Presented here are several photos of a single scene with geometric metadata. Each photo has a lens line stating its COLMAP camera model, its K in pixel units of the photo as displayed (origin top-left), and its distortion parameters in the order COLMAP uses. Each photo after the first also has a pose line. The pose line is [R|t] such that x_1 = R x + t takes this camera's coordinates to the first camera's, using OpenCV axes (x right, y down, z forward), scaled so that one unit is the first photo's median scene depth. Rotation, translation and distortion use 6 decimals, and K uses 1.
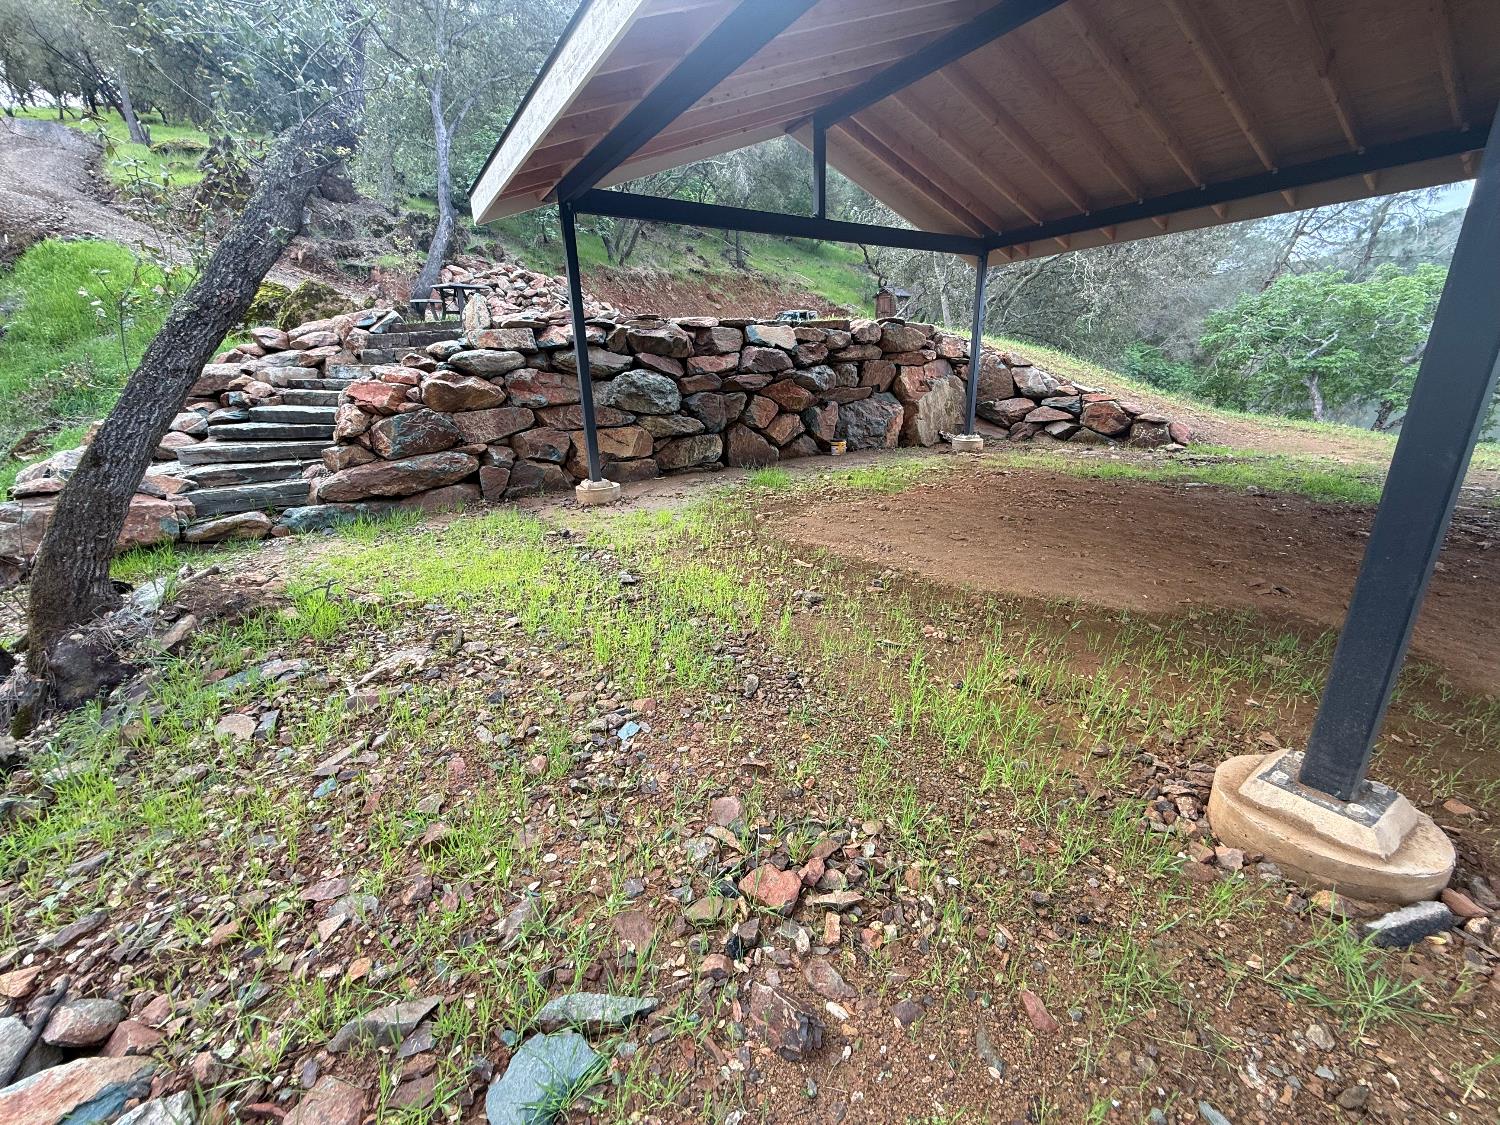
lens RADIAL K [[596.3, 0, 746.9], [0, 596.3, 560.8], [0, 0, 1]] dist [0.000302, 0.000042]
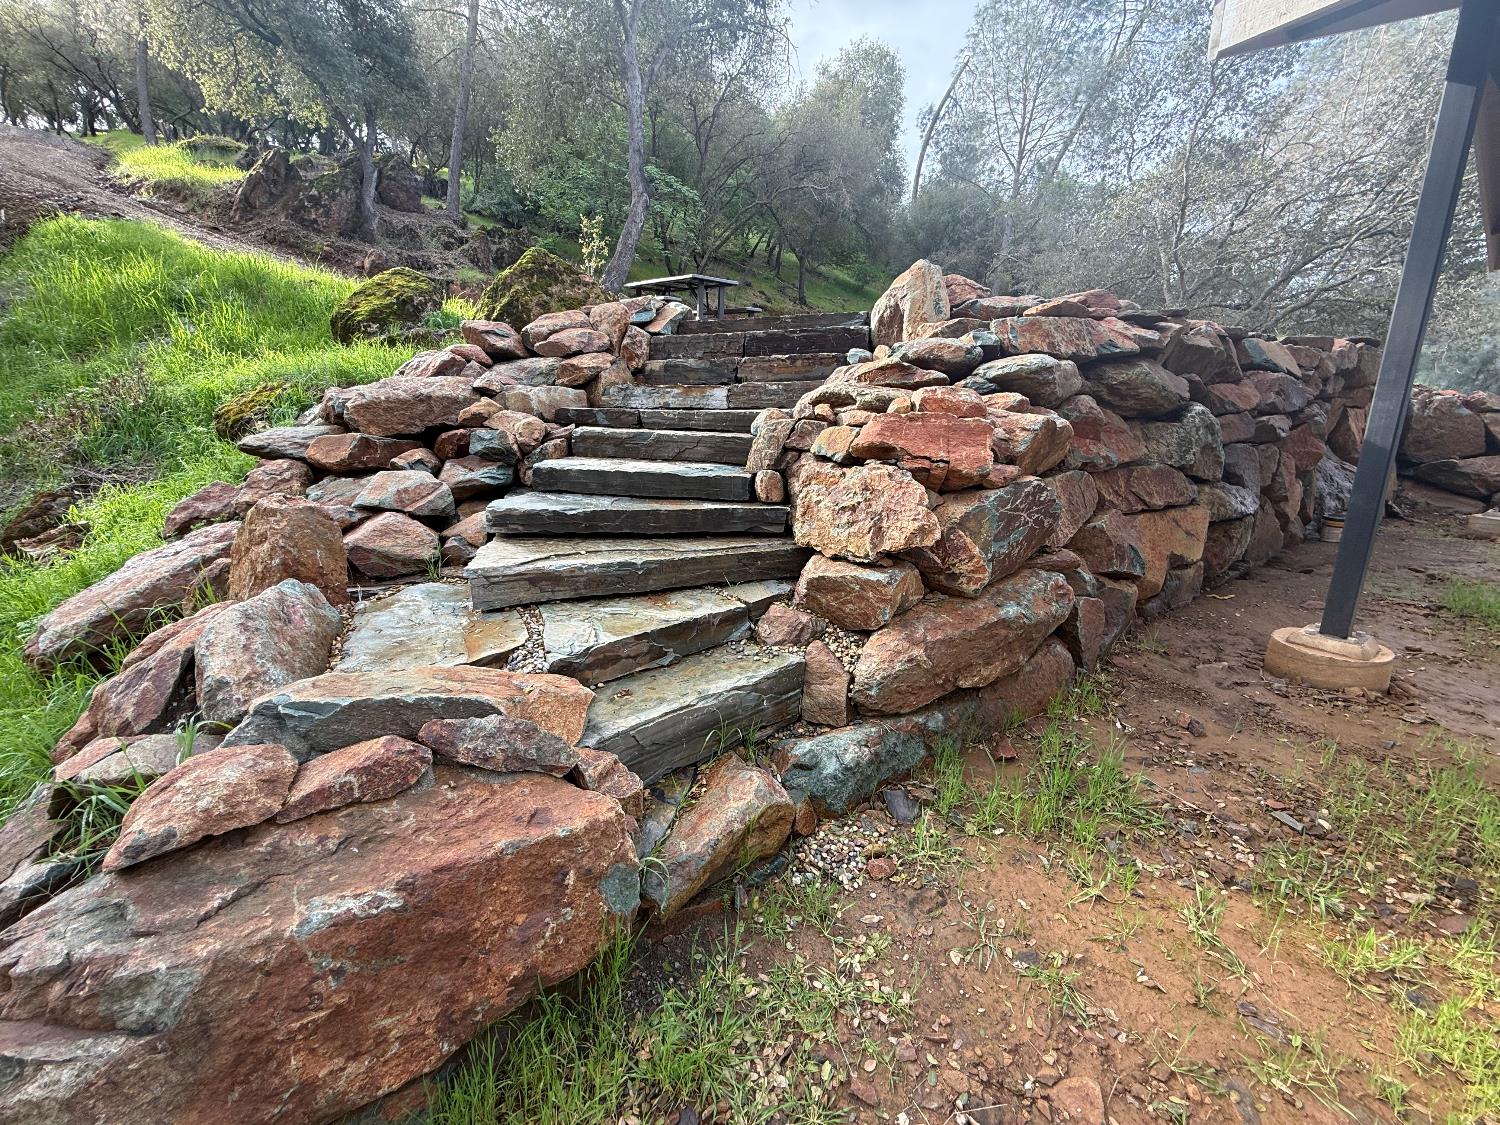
lens RADIAL K [[596.3, 0, 746.9], [0, 596.3, 560.8], [0, 0, 1]] dist [0.000302, 0.000042]
pose [[0.999356, 0.010312, 0.034382, -0.569293], [-0.008008, 0.997755, -0.066486, -0.122837], [-0.034991, 0.066168, 0.997195, 0.433712]]
